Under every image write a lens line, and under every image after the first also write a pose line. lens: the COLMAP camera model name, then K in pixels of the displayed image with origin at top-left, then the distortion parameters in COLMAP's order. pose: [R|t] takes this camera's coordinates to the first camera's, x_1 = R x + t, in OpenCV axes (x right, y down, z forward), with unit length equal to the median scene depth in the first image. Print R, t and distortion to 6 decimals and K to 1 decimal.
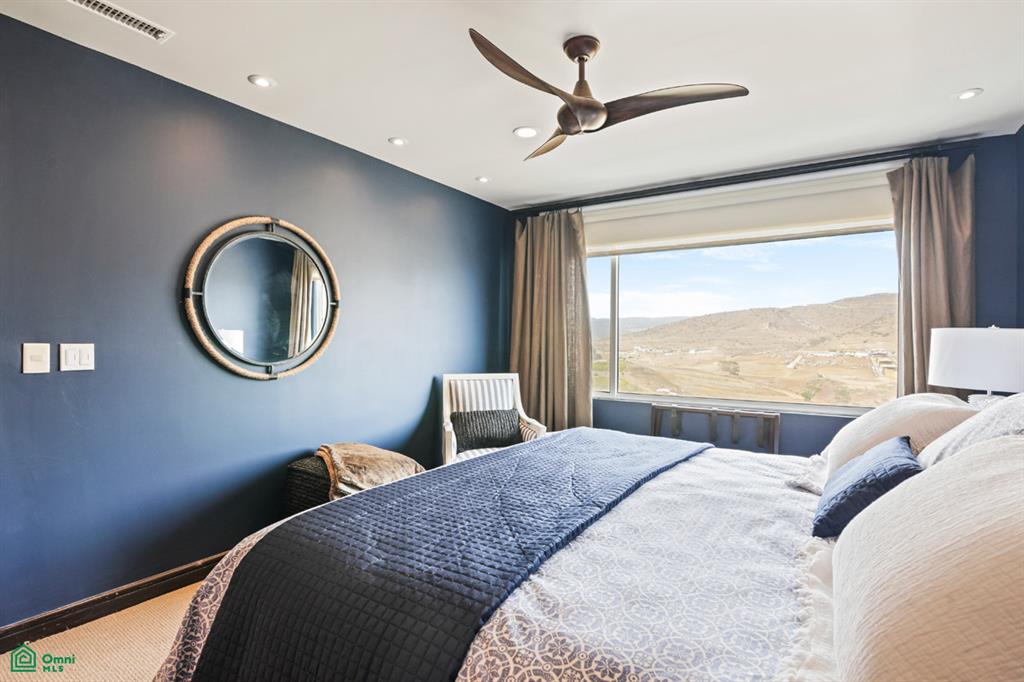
lens RADIAL K [[518.7, 0, 525.8], [0, 518.7, 342.0], [0, 0, 1]] dist [-0.000127, -0.000025]
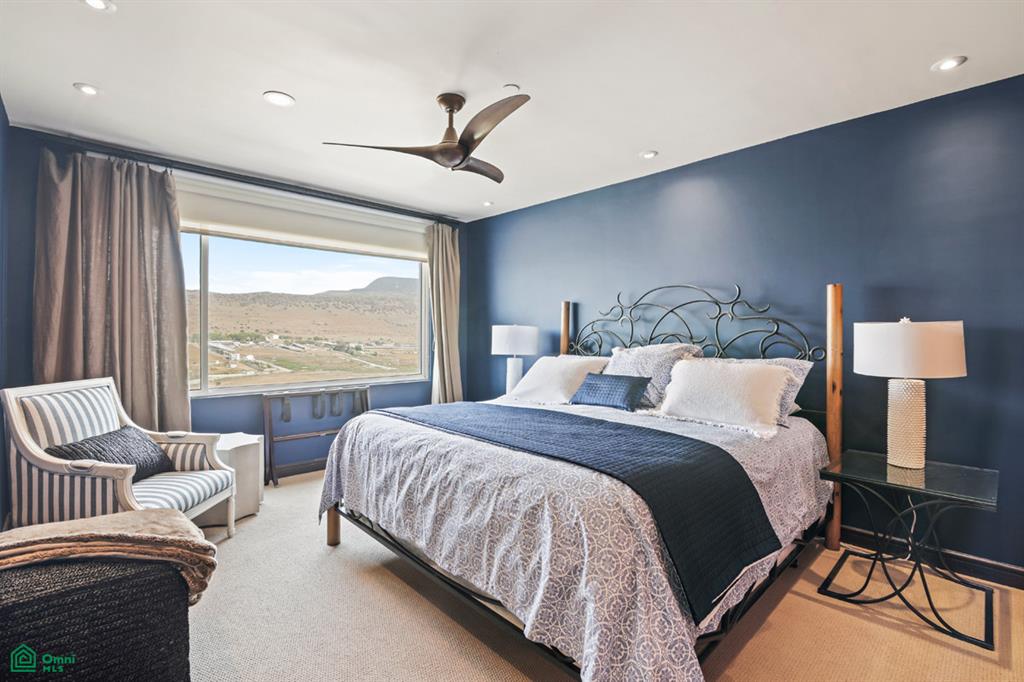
lens RADIAL K [[467.8, 0, 513.2], [0, 467.8, 336.8], [0, 0, 1]] dist [-0.018825, -0.000671]
pose [[0.224990, -0.014717, 0.974250, -0.183276], [-0.001636, 0.999879, 0.015482, -0.001913], [-0.974360, -0.005077, 0.224939, 0.113659]]
